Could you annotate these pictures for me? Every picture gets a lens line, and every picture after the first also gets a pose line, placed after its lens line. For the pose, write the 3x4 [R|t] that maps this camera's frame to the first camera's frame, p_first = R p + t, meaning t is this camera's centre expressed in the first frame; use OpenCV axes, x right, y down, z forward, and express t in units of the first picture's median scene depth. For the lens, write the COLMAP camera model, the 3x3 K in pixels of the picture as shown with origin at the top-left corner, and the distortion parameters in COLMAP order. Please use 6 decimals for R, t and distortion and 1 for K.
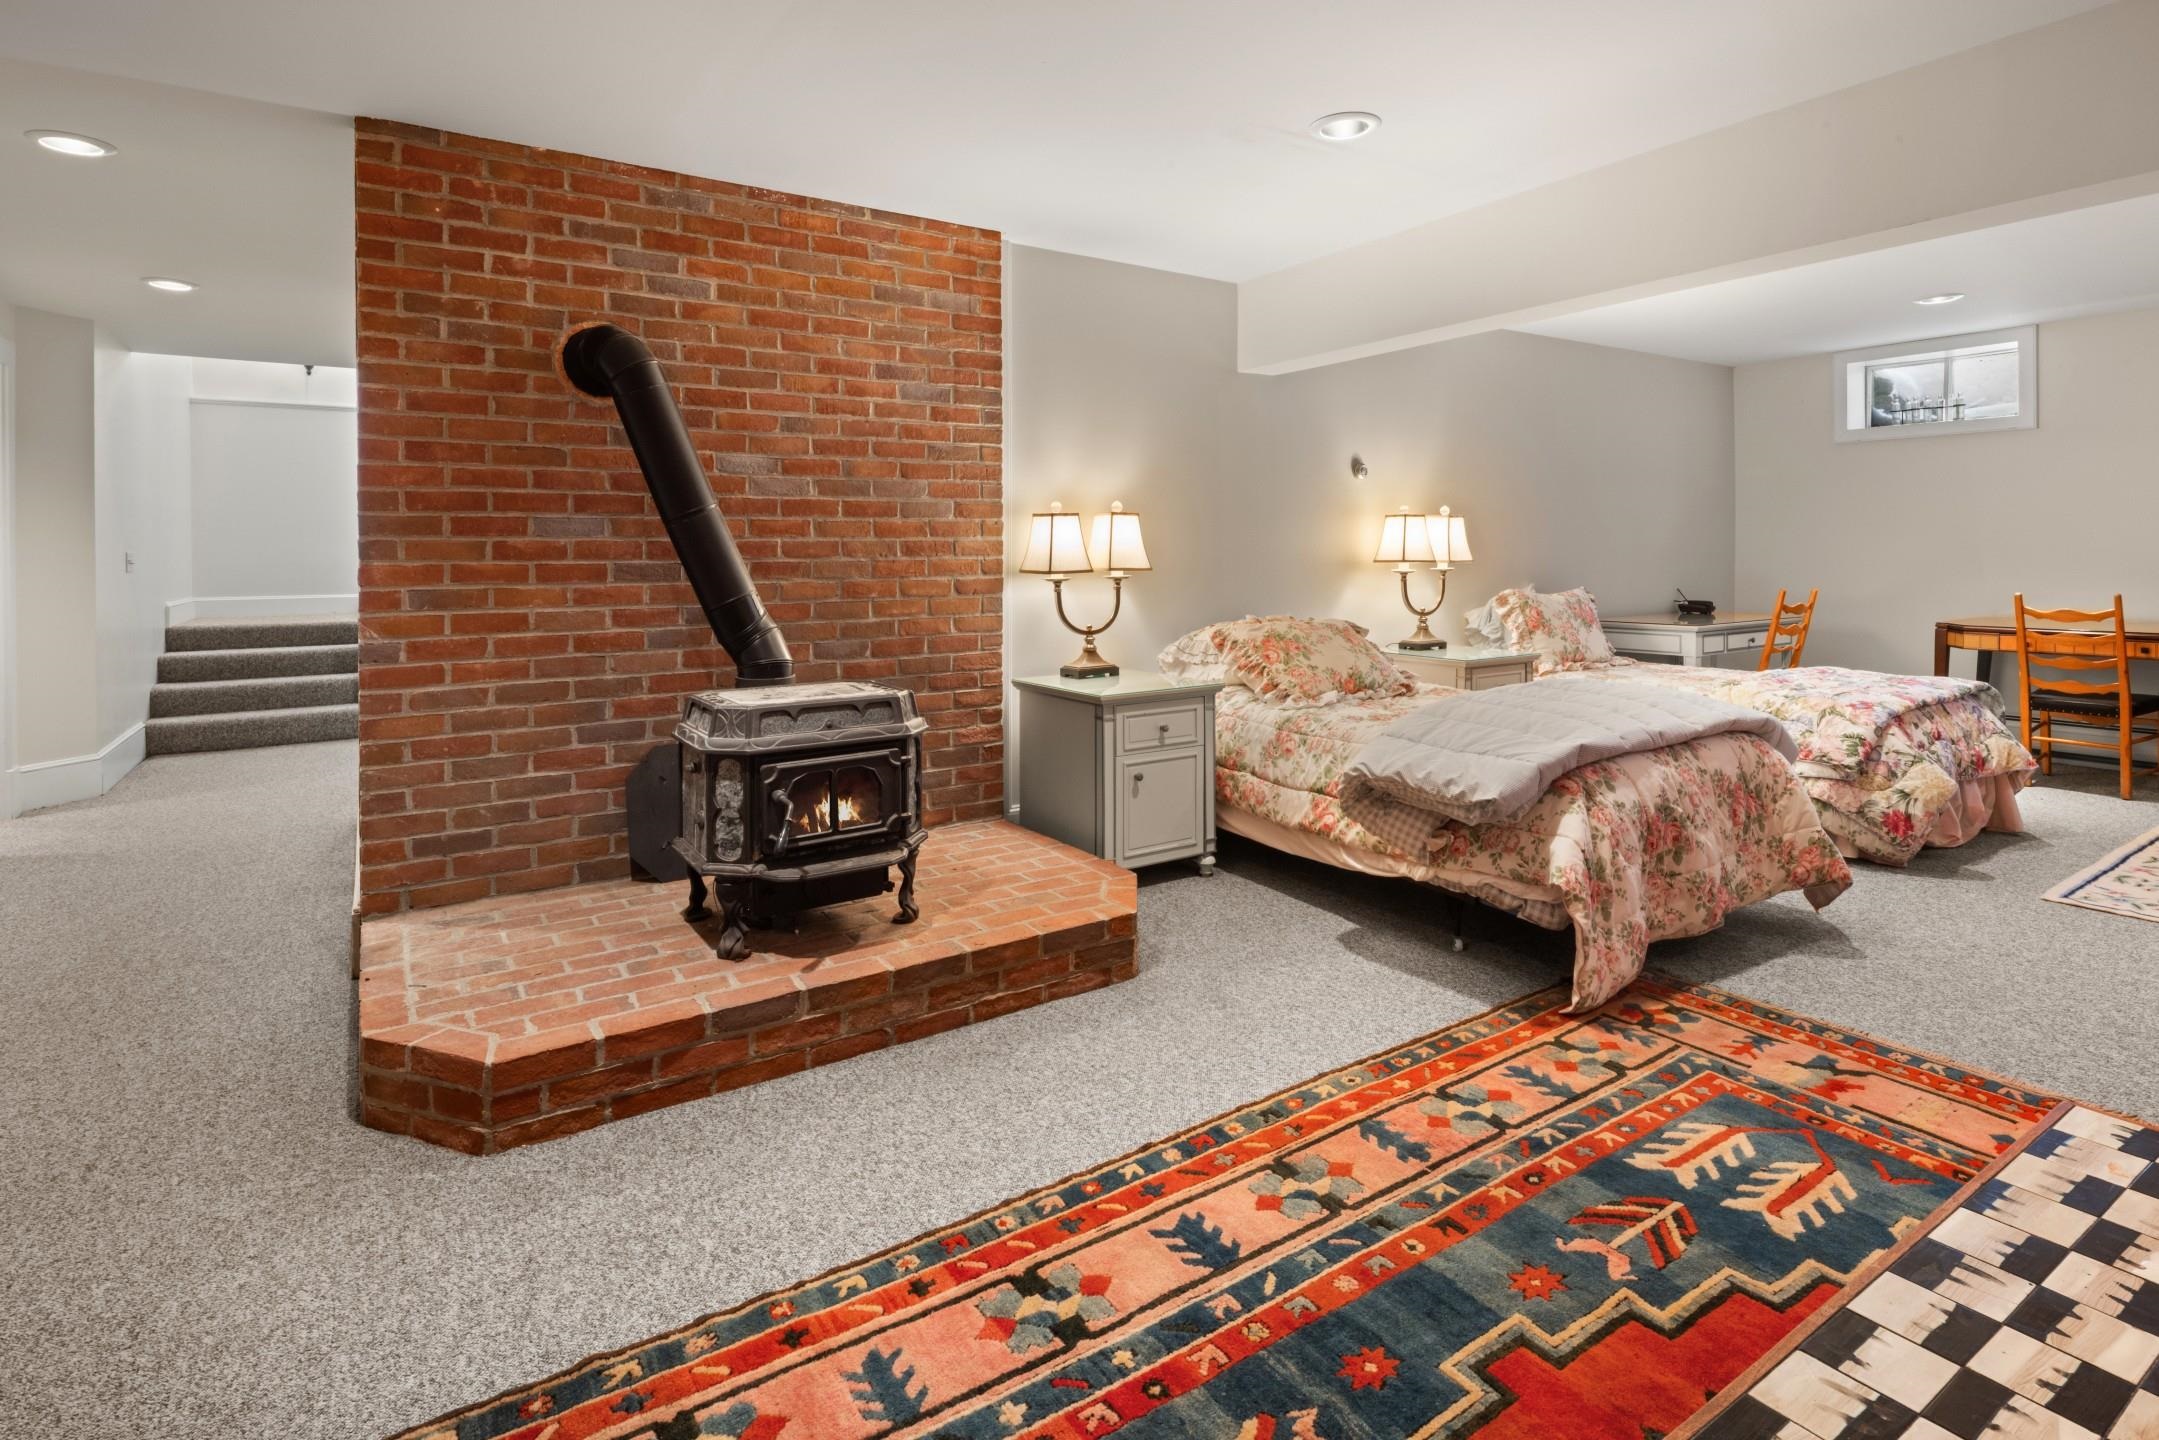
lens RADIAL K [[1068.8, 0, 1080.6], [0, 1068.8, 719.5], [0, 0, 1]] dist [0.002530, 0.000245]
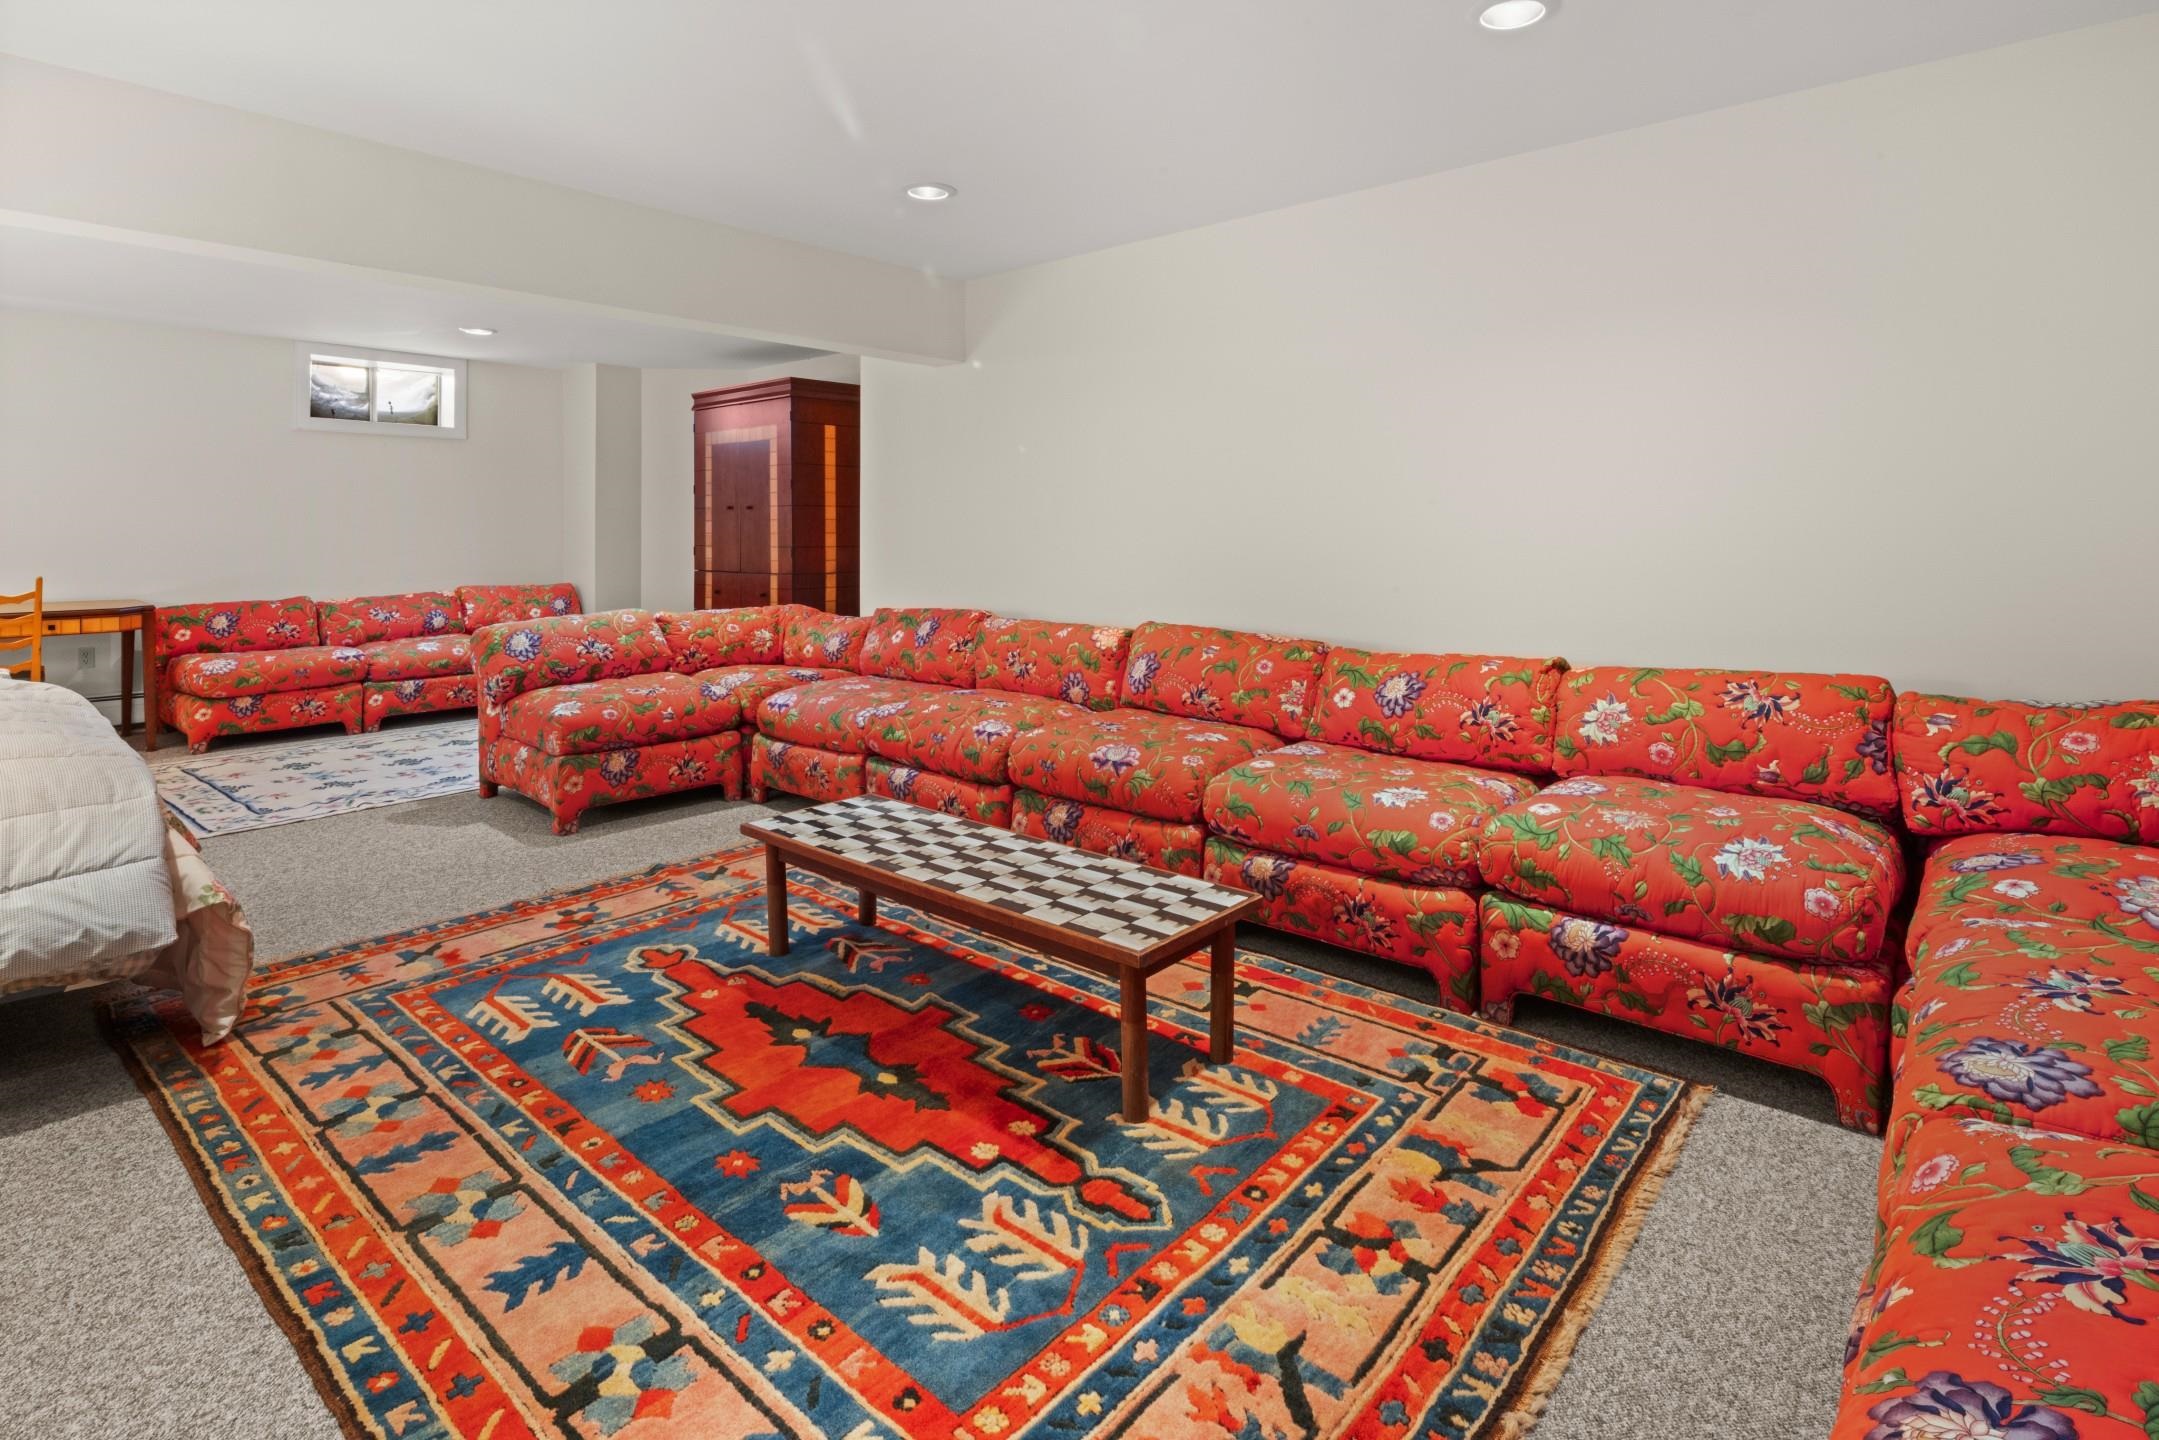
lens RADIAL K [[1068.8, 0, 1081.0], [0, 1068.8, 720.9], [0, 0, 1]] dist [0.002530, 0.000245]
pose [[-0.271616, -0.160552, 0.948919, -0.861752], [0.151553, 0.966549, 0.206915, -0.099119], [-0.950398, 0.200013, -0.238198, 0.712501]]
